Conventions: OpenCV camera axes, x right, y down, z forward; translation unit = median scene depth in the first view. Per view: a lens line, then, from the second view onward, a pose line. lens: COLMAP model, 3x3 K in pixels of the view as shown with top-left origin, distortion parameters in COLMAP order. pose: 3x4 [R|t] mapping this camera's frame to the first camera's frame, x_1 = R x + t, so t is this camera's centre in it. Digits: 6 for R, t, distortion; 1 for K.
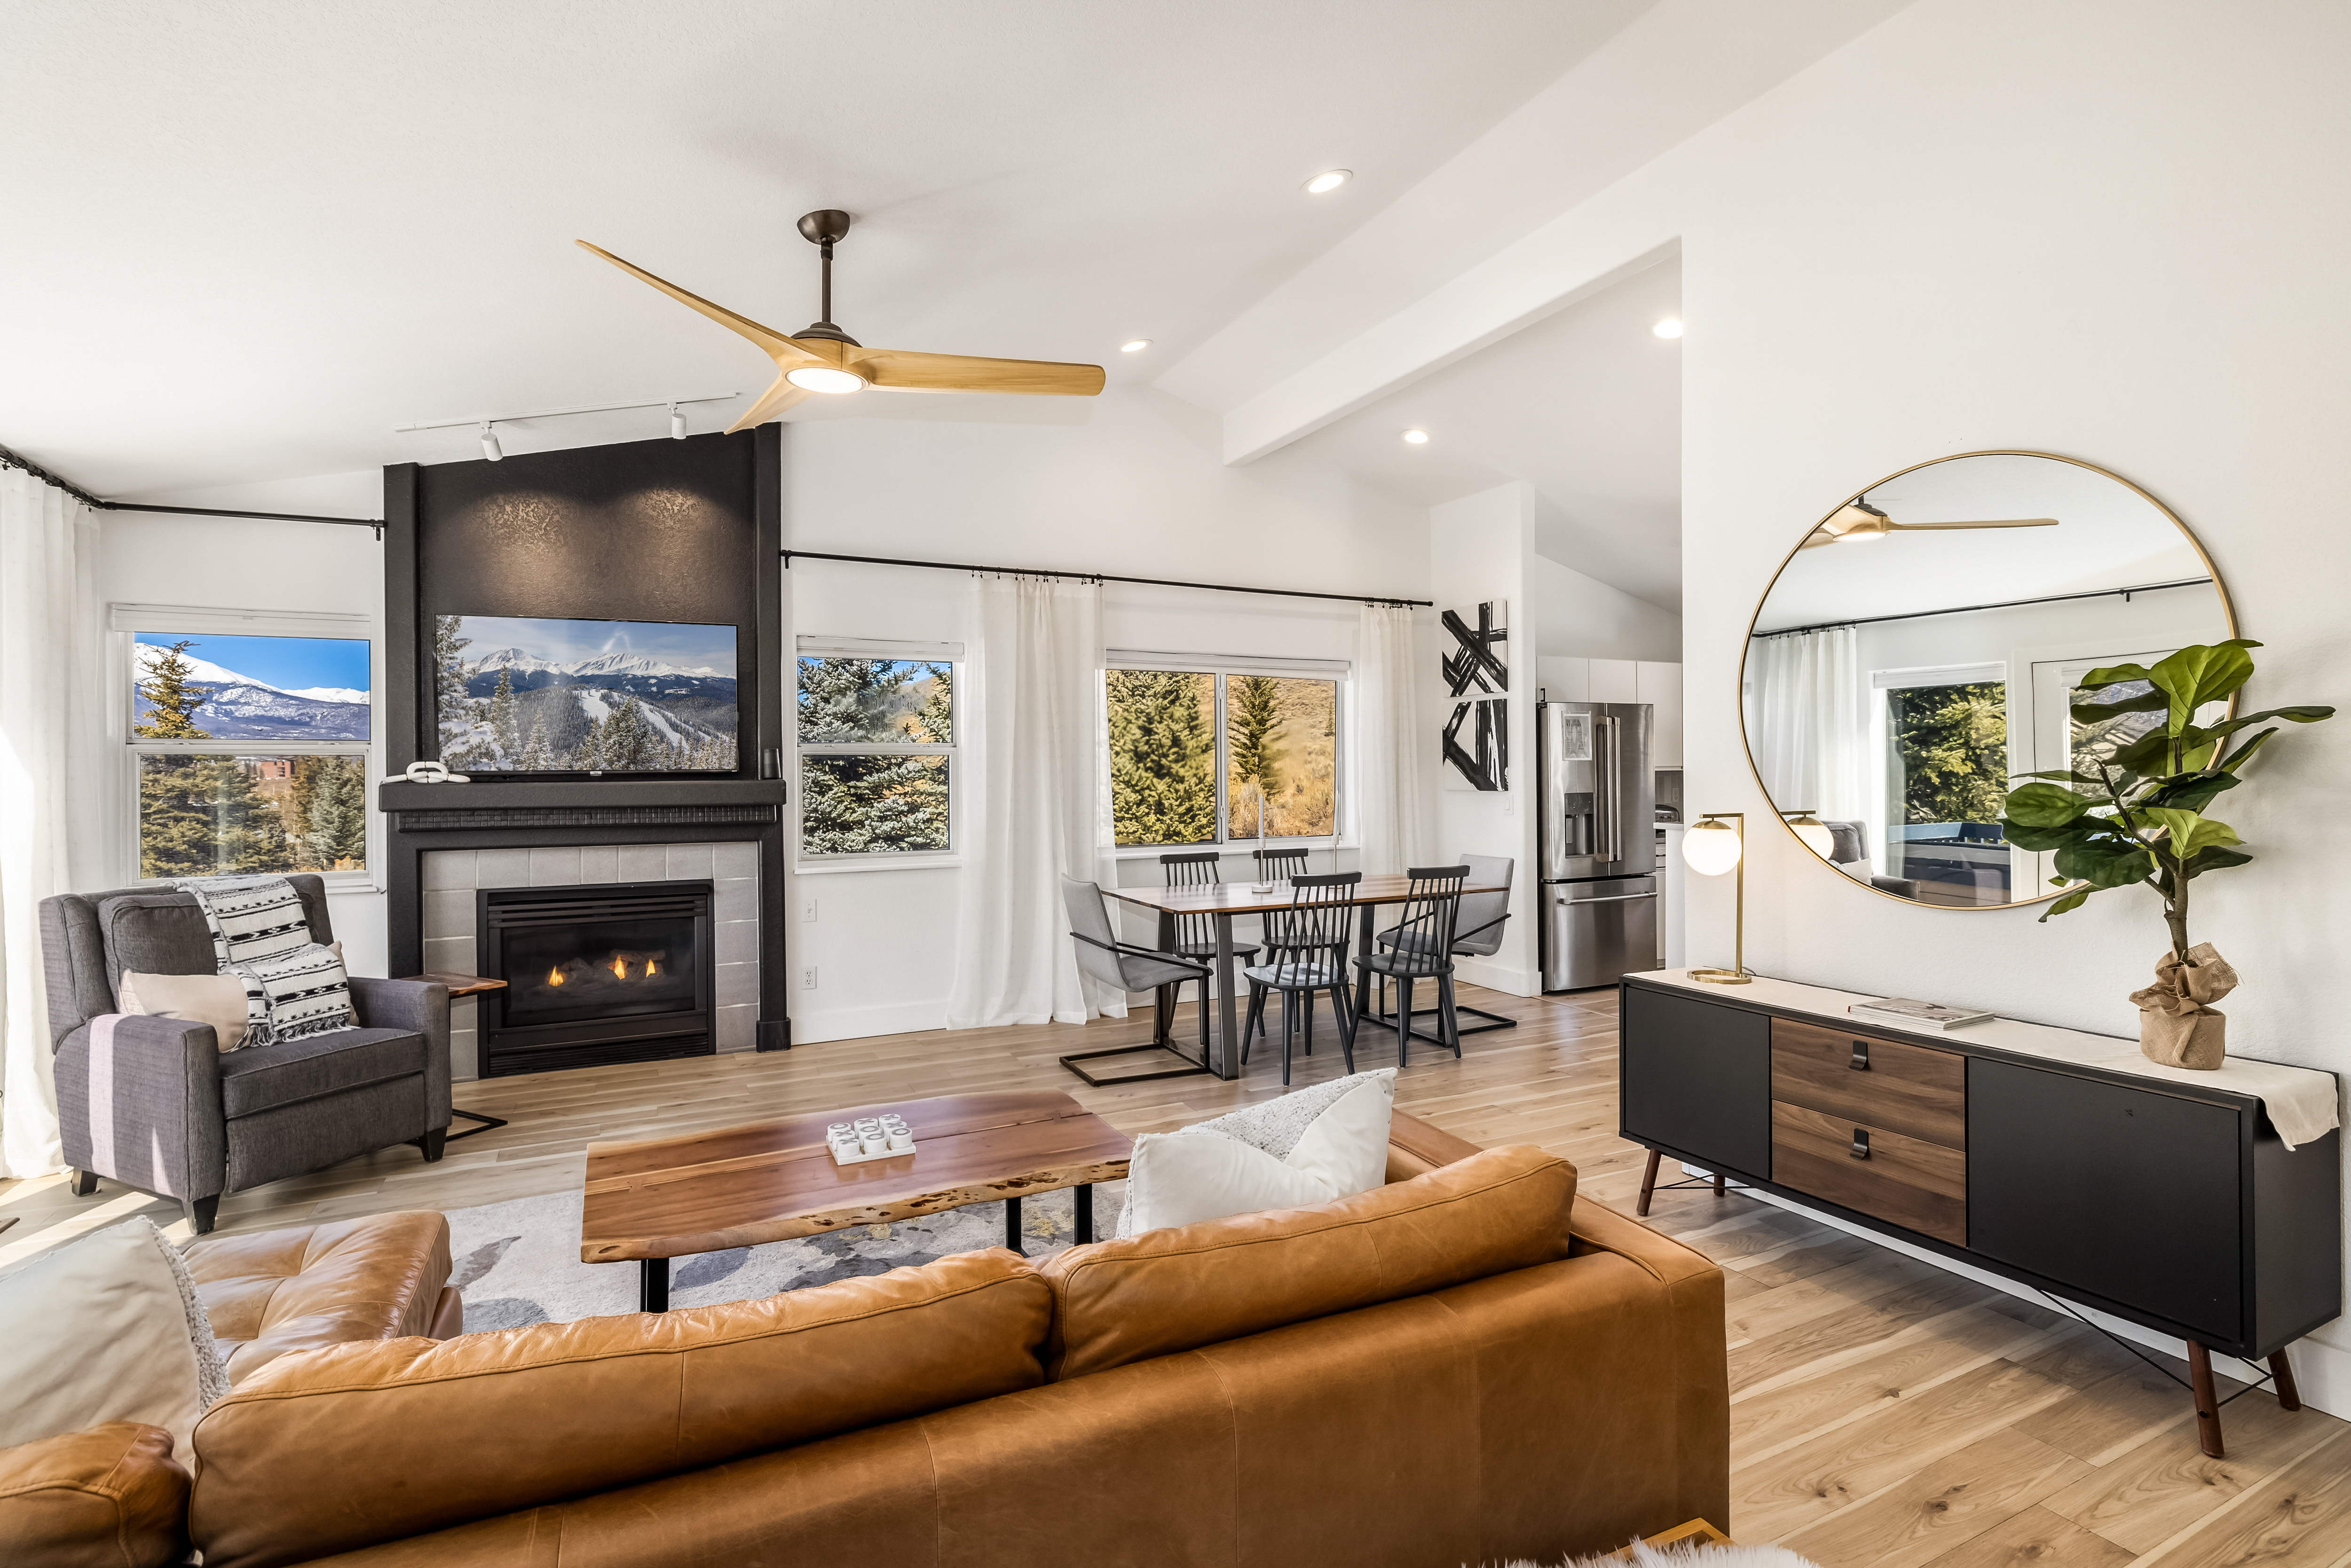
lens RADIAL K [[1136.0, 0, 1175.9], [0, 1136.0, 774.4], [0, 0, 1]] dist [-0.001885, 0.000176]
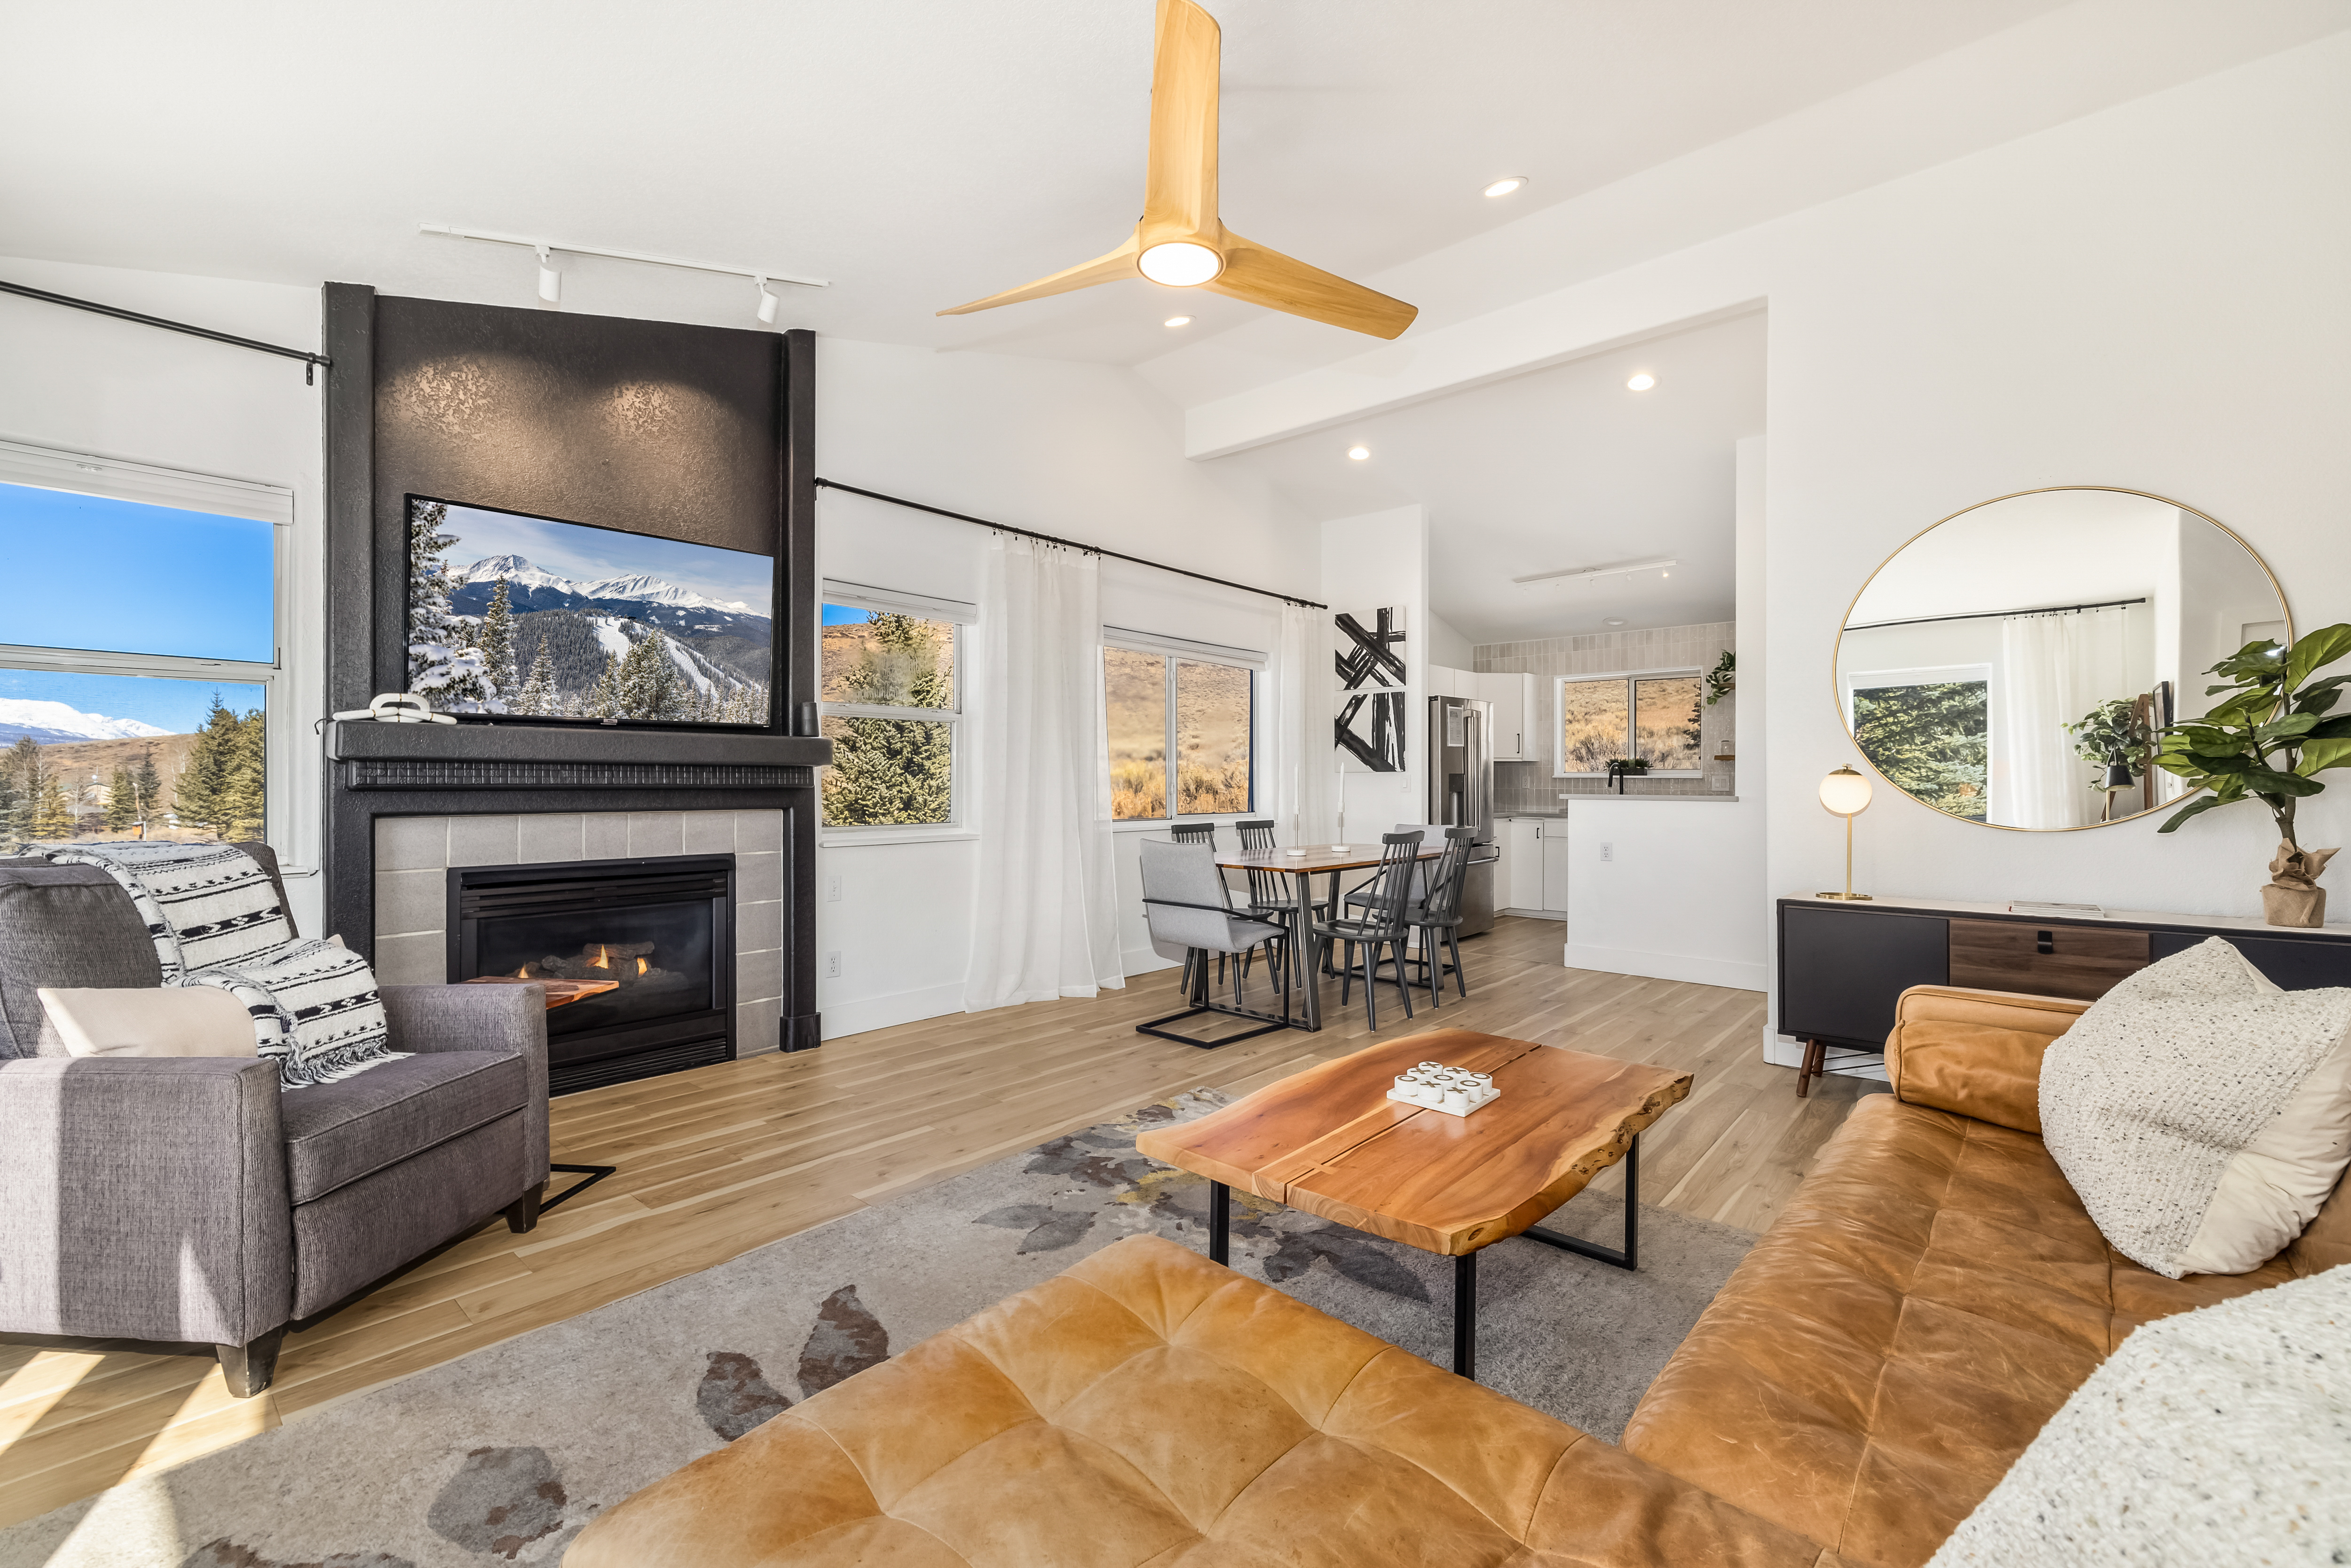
lens RADIAL K [[1011.7, 0, 1177.2], [0, 1011.7, 788.8], [0, 0, 1]] dist [-0.002399, -0.000006]
pose [[0.921846, 0.005342, 0.387520, -0.409707], [-0.005268, 0.999985, -0.001253, 0.044485], [-0.387521, -0.000886, 0.921860, 0.178933]]
